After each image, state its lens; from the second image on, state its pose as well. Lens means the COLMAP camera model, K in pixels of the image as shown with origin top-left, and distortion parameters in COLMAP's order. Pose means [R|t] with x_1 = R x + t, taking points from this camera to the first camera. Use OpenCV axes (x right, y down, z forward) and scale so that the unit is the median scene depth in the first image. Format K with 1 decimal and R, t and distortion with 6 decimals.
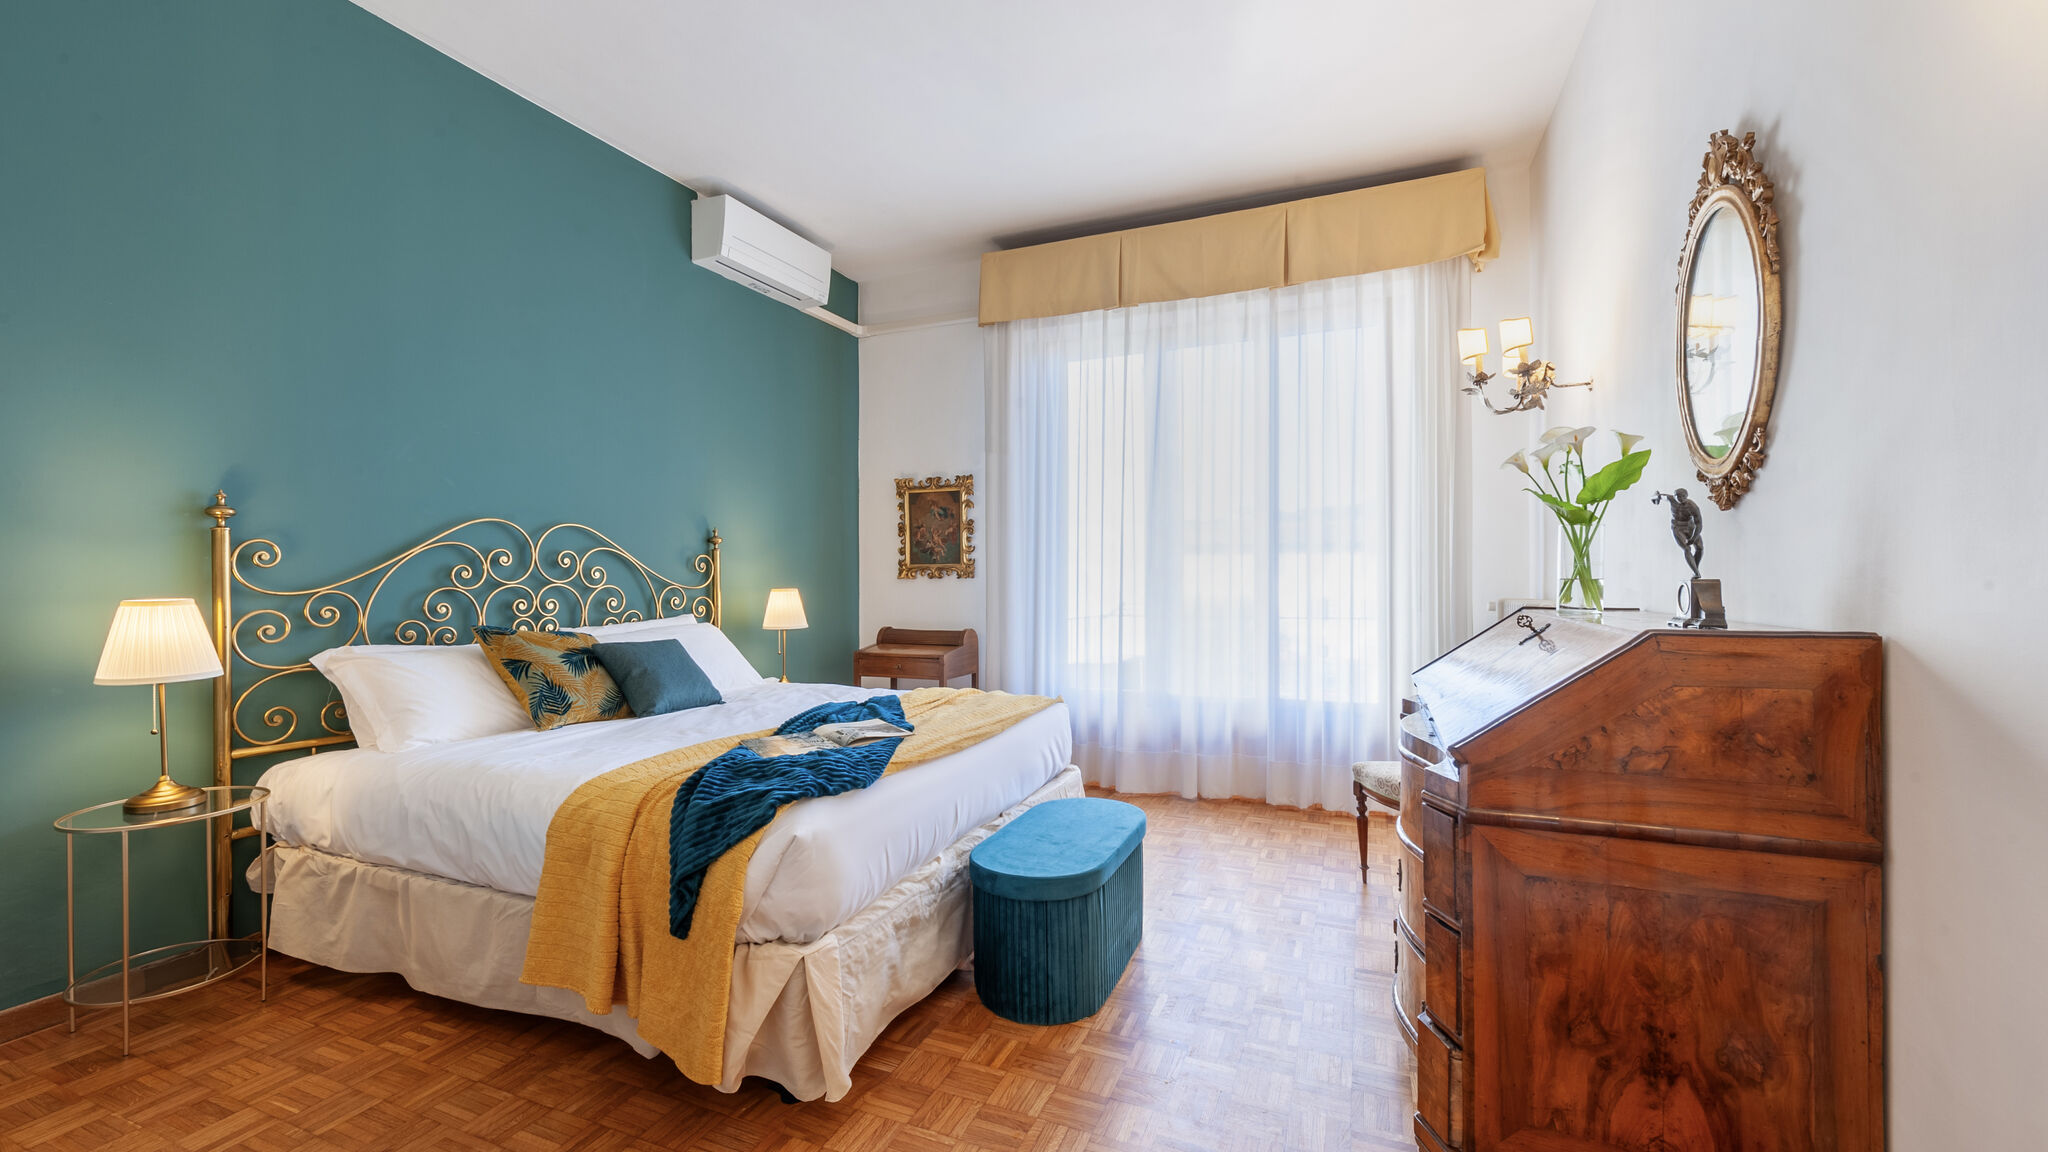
lens RADIAL K [[799.8, 0, 1028.3], [0, 799.8, 594.0], [0, 0, 1]] dist [0.000205, -0.000218]
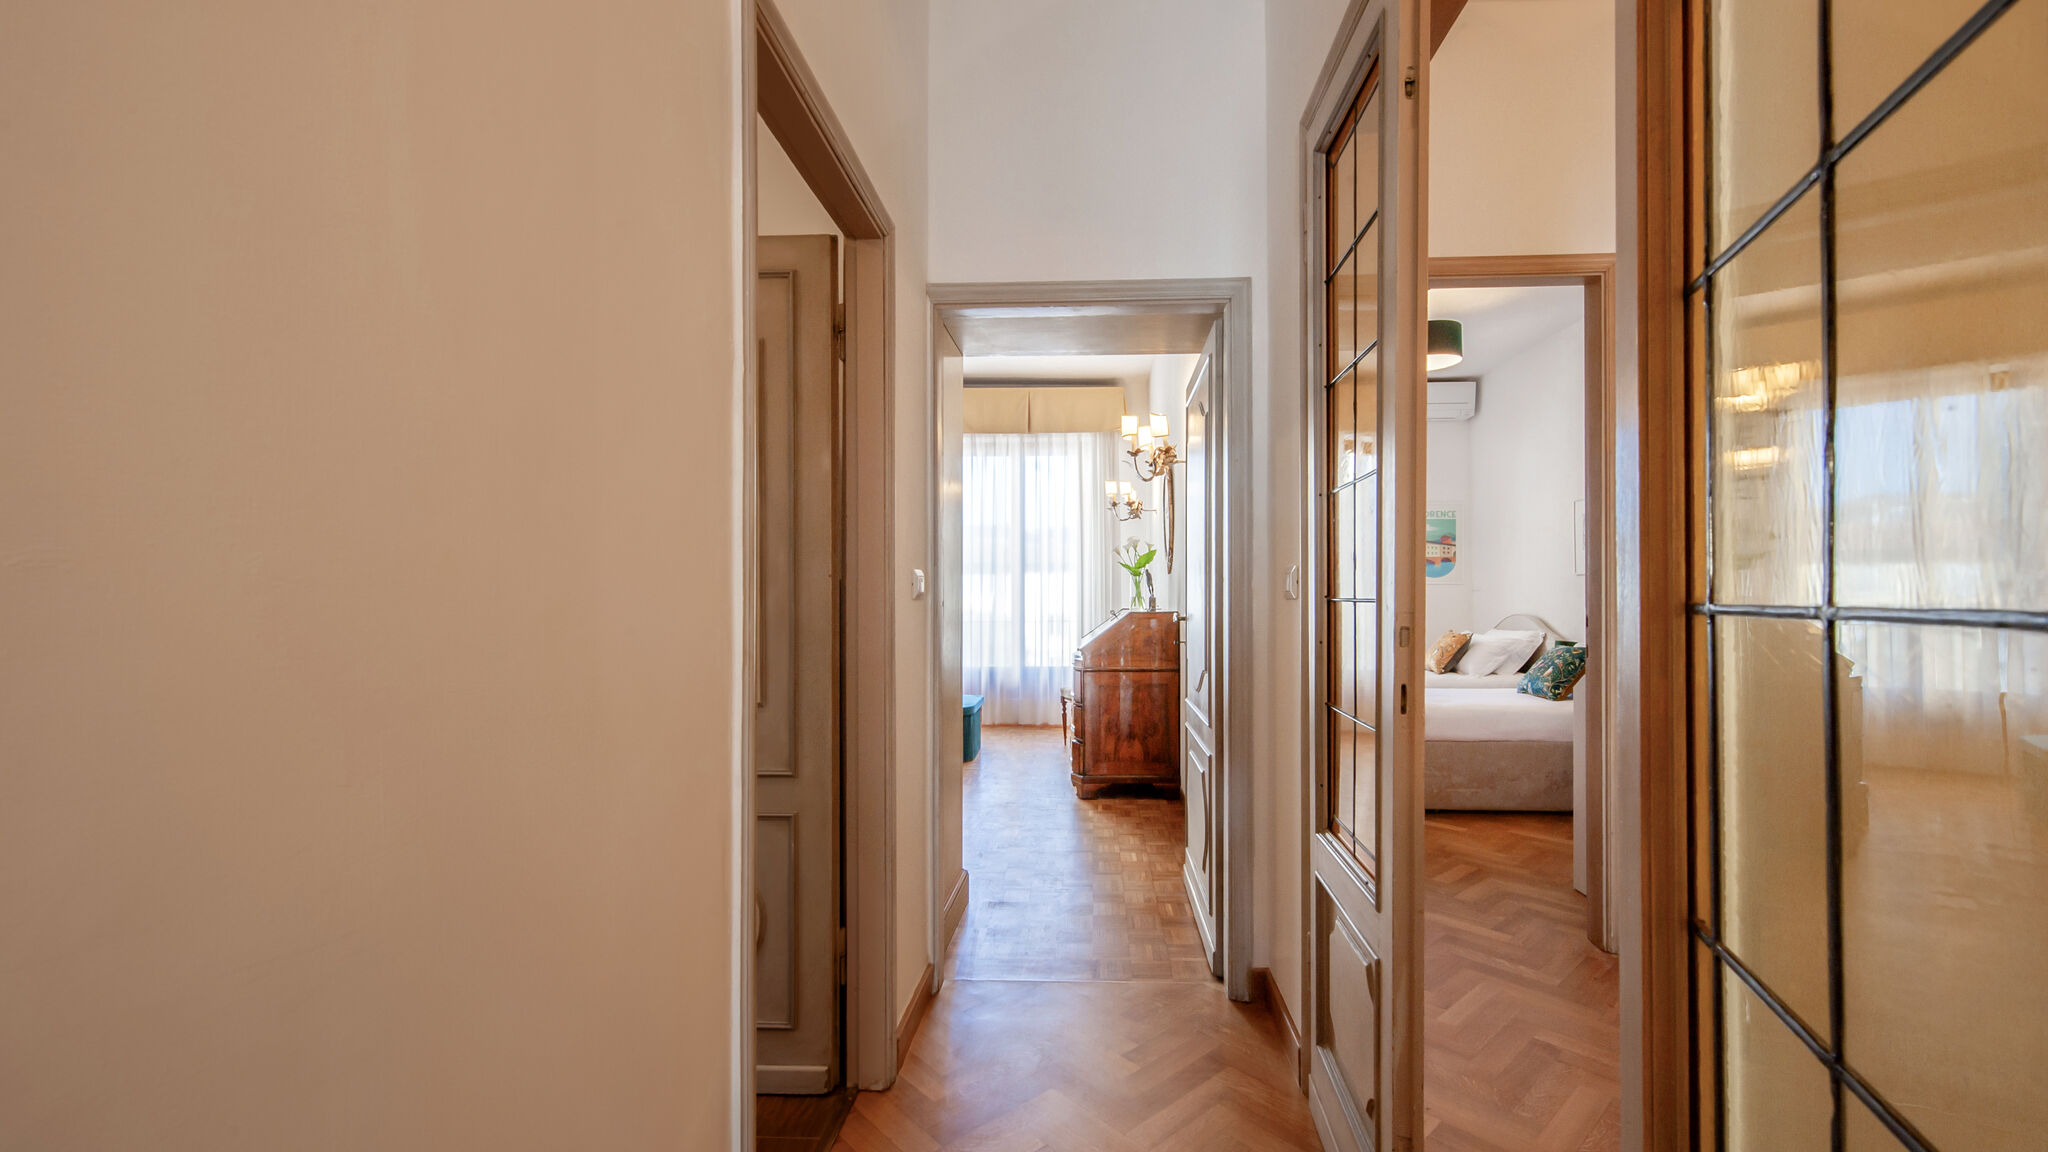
lens RADIAL K [[799.8, 0, 1028.3], [0, 799.8, 594.0], [0, 0, 1]] dist [0.000205, -0.000218]
pose [[0.951508, 0.004106, 0.307596, -0.264045], [0.001025, 0.999863, -0.016519, 0.009082], [-0.307622, 0.016033, 0.951374, -0.806359]]
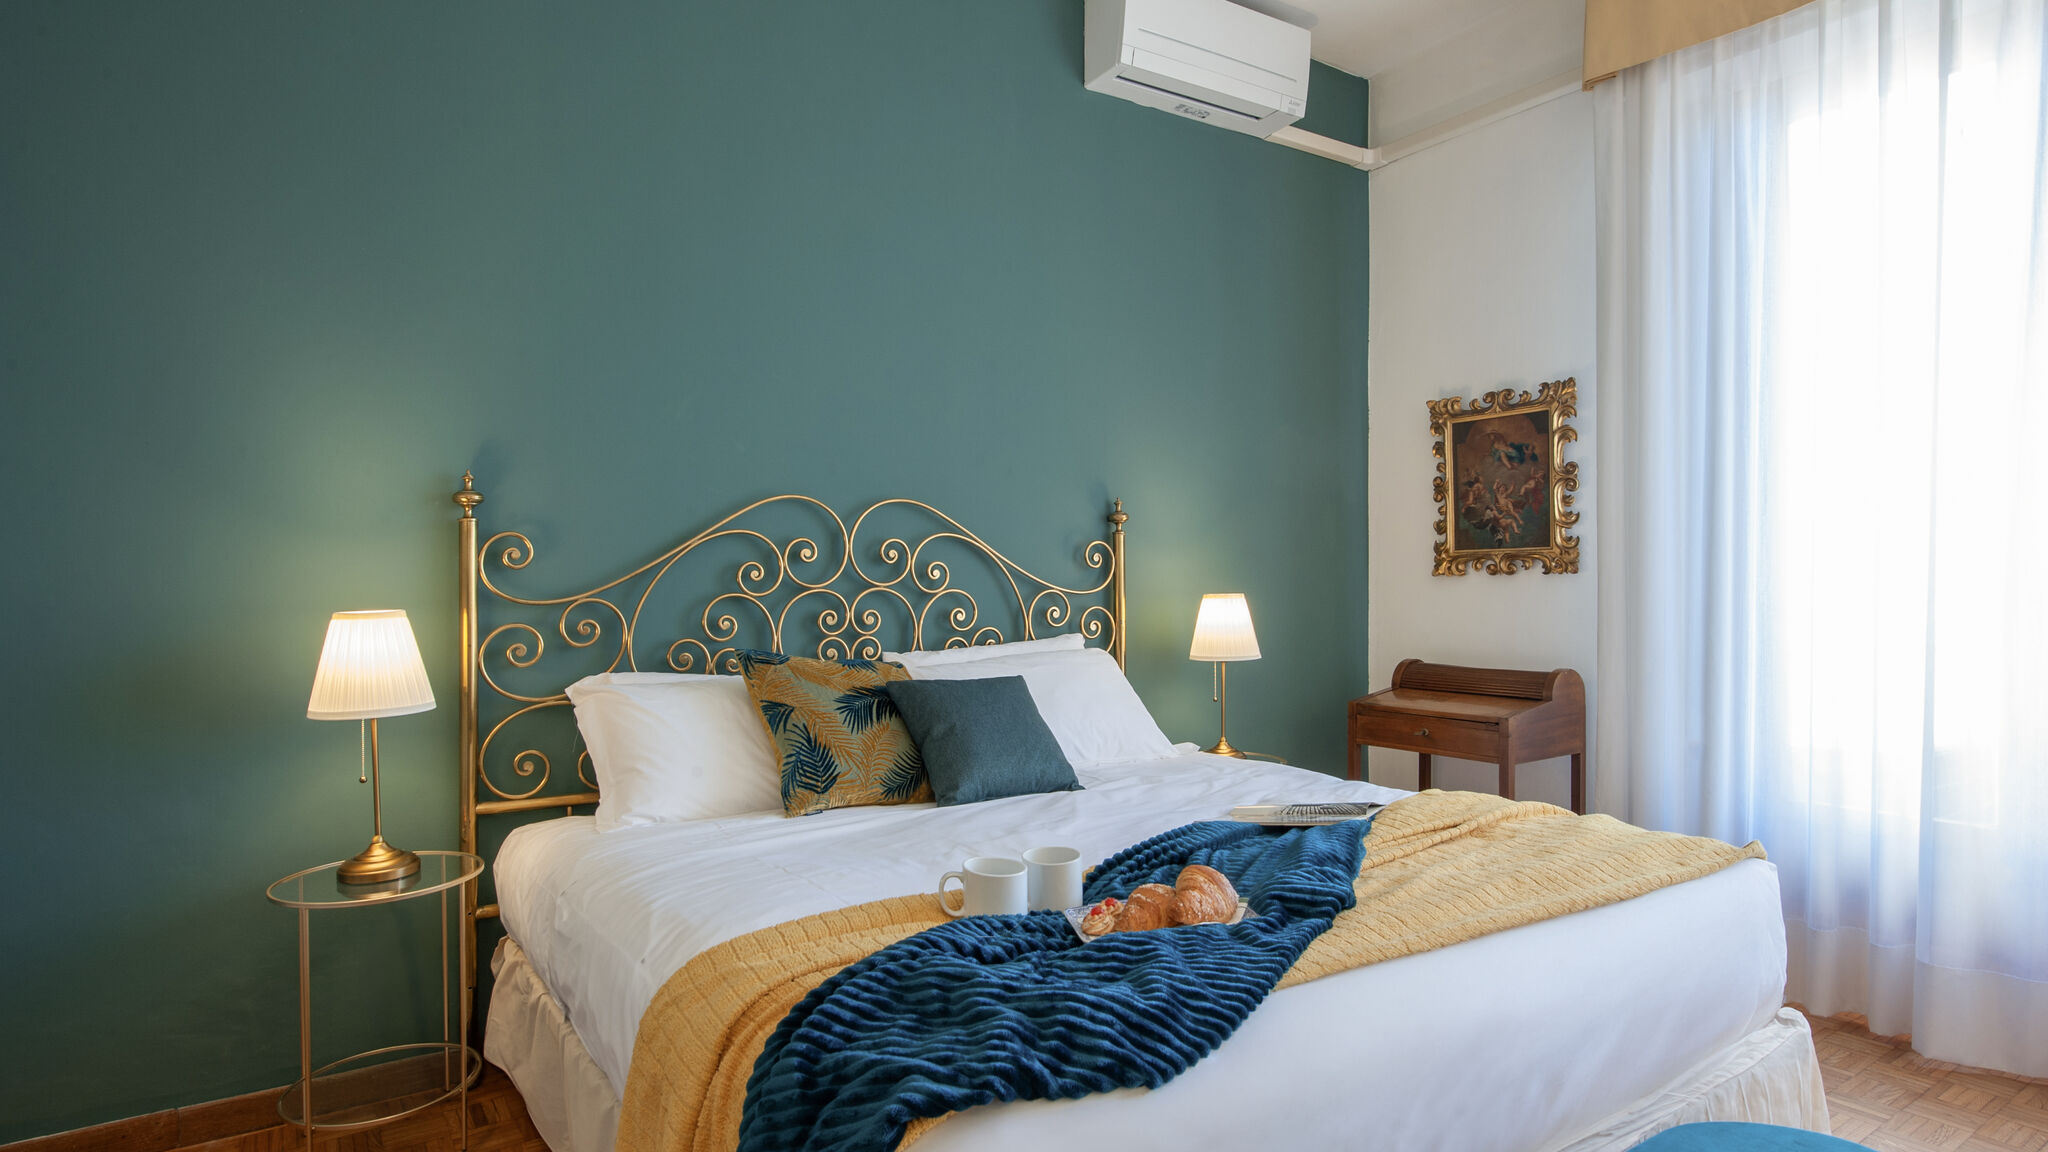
lens RADIAL K [[1123.4, 0, 1024.3], [0, 1123.4, 597.7], [0, 0, 1]] dist [-0.005631, -0.002240]
pose [[0.846500, 0.002345, -0.532383, 0.025045], [-0.002082, 0.999997, 0.001094, -0.005232], [0.532384, 0.000182, 0.846503, 0.250505]]
